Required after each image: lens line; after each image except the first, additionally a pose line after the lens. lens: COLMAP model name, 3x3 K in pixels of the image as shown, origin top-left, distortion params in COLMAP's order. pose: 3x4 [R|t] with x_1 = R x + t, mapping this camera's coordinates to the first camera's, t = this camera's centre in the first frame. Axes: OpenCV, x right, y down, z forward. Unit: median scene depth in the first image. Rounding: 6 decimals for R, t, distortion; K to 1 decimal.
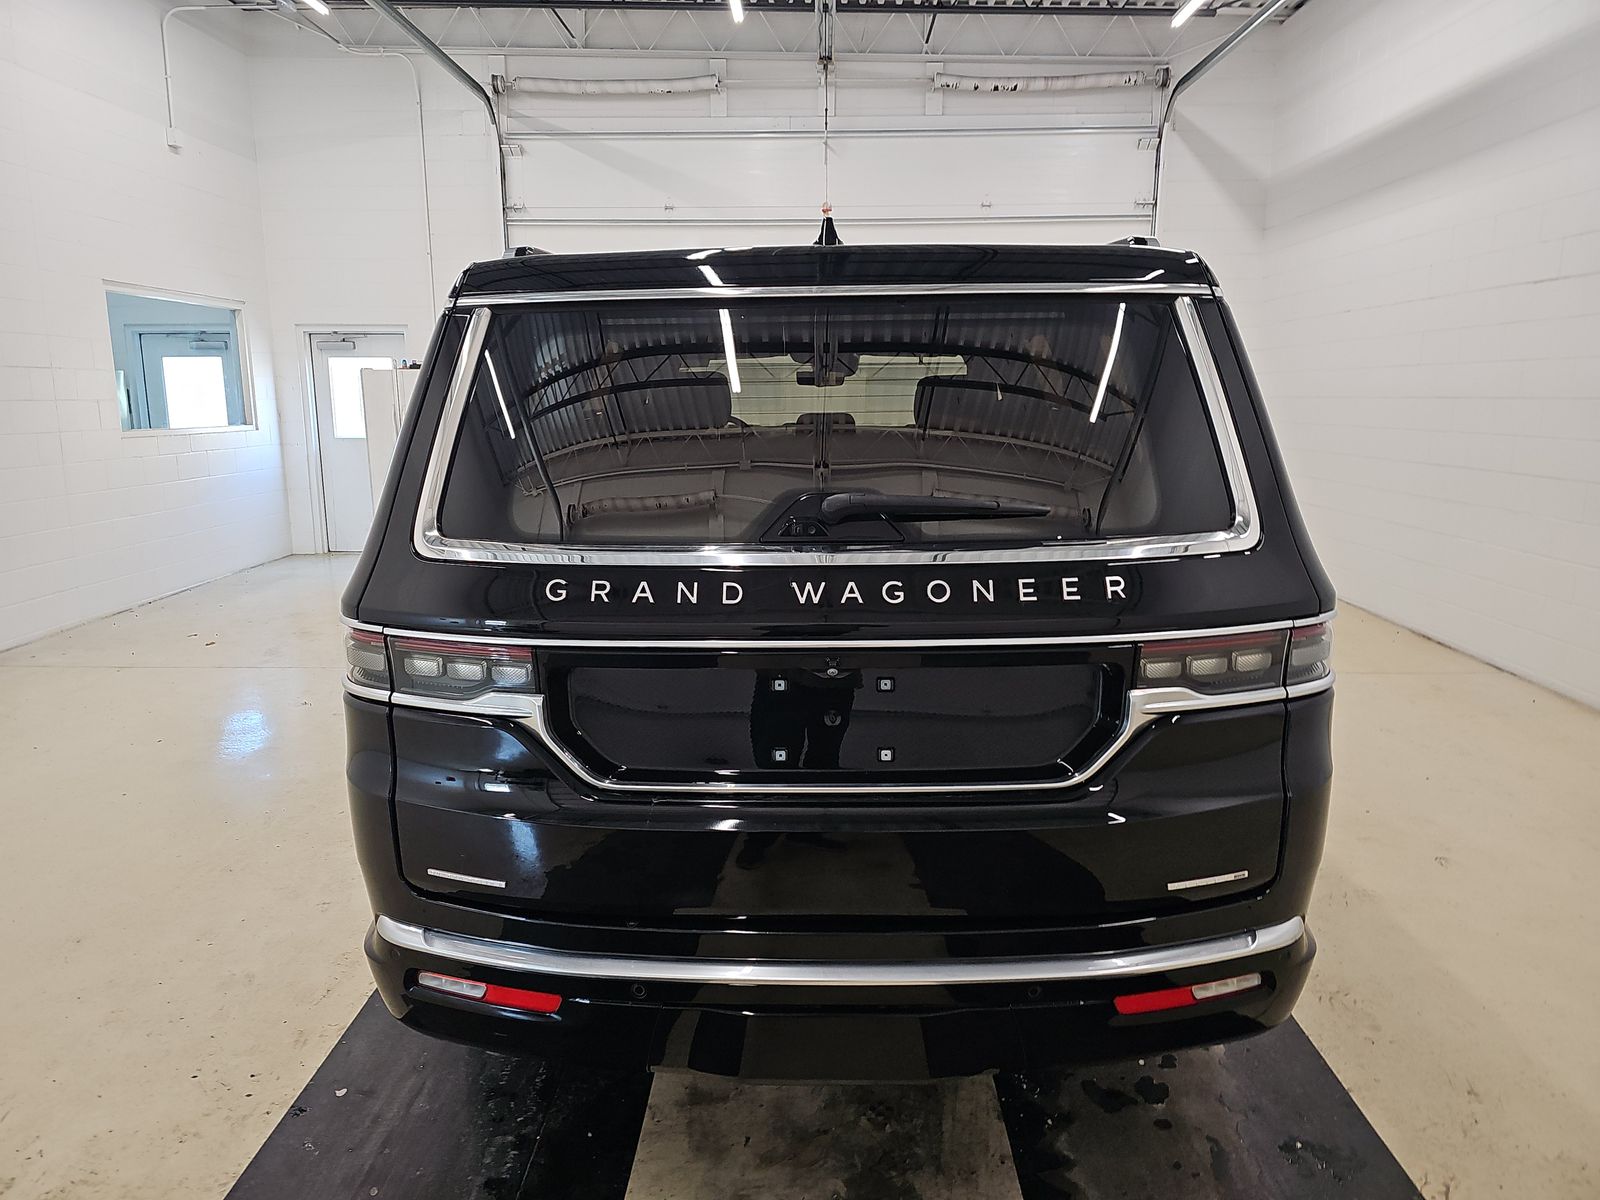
lens RADIAL K [[1043.9, 0, 811.3], [0, 1043.9, 590.5], [0, 0, 1]] dist [0.000462, -0.035524]
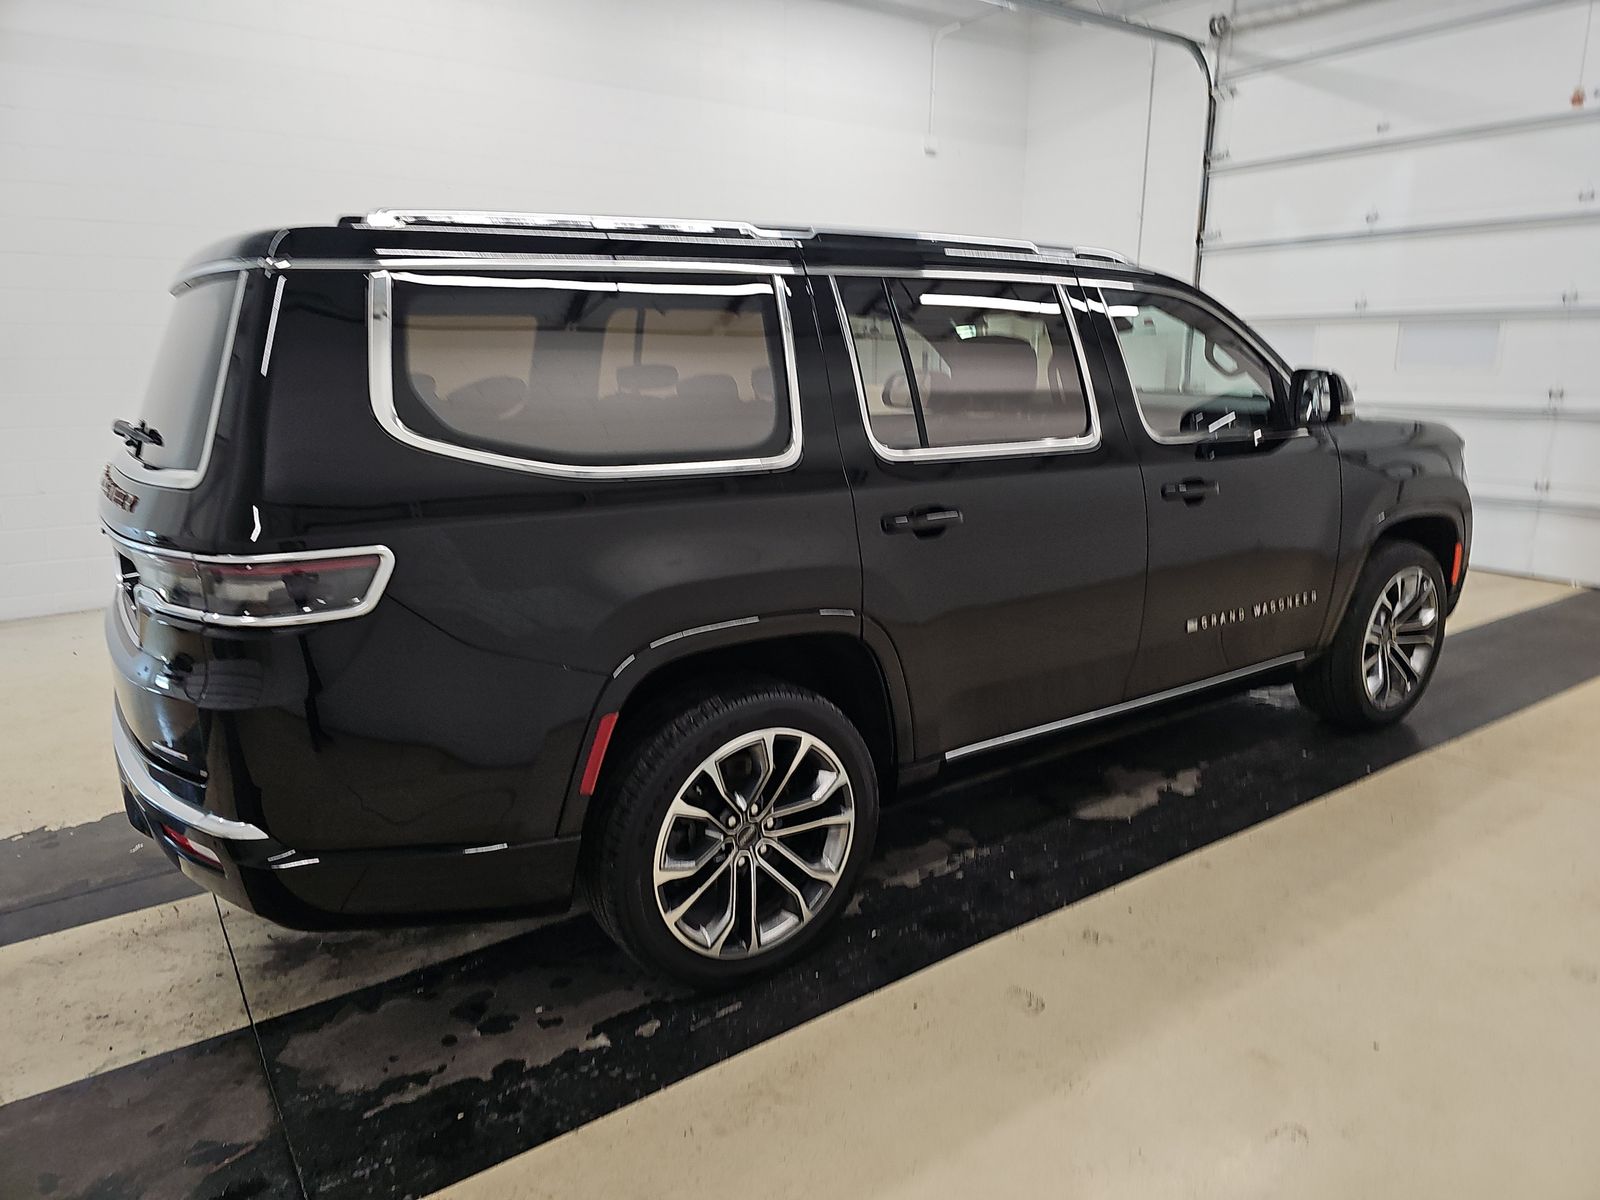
lens RADIAL K [[1057.5, 0, 805.1], [0, 1057.5, 604.6], [0, 0, 1]] dist [0.006528, -0.035719]
pose [[0.588616, 0.170060, -0.790323, 0.333237], [-0.134343, 0.984607, 0.111809, -0.026316], [0.797172, 0.040362, 0.602402, 0.151336]]
